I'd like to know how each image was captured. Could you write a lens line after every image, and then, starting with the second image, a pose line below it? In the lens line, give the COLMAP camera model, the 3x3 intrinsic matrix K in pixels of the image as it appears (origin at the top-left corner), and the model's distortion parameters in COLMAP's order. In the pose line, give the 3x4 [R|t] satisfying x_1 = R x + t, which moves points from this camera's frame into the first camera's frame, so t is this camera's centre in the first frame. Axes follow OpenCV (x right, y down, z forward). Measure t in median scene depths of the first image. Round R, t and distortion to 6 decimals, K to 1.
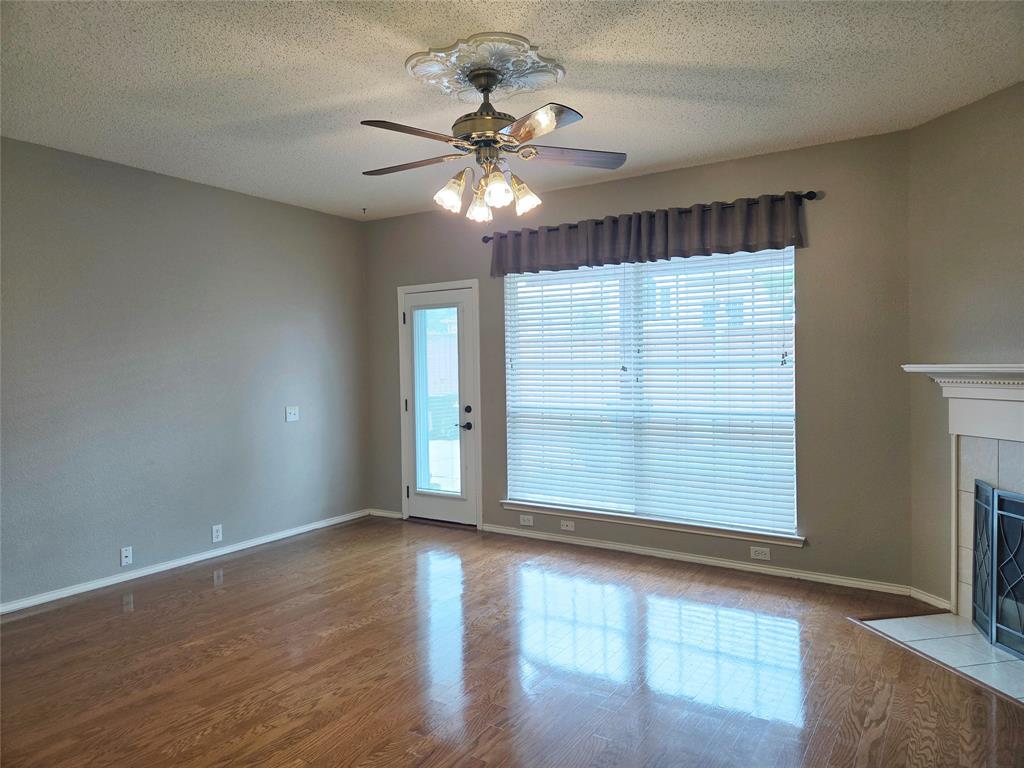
lens RADIAL K [[680.1, 0, 511.0], [0, 680.1, 385.6], [0, 0, 1]] dist [0.036412, -0.020809]
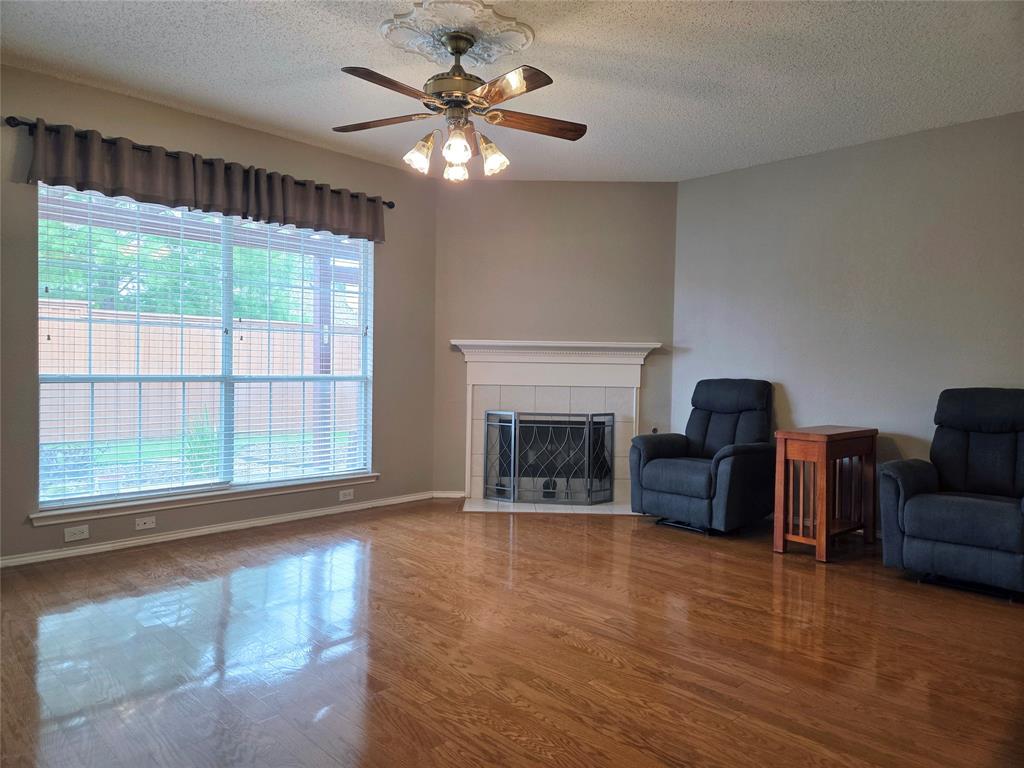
lens RADIAL K [[680.1, 0, 522.4], [0, 680.1, 383.5], [0, 0, 1]] dist [0.036412, -0.020809]
pose [[0.212263, -0.021886, 0.976967, -0.729651], [0.003376, 0.999760, 0.021663, 0.029353], [-0.977207, -0.001300, 0.212286, 0.467207]]
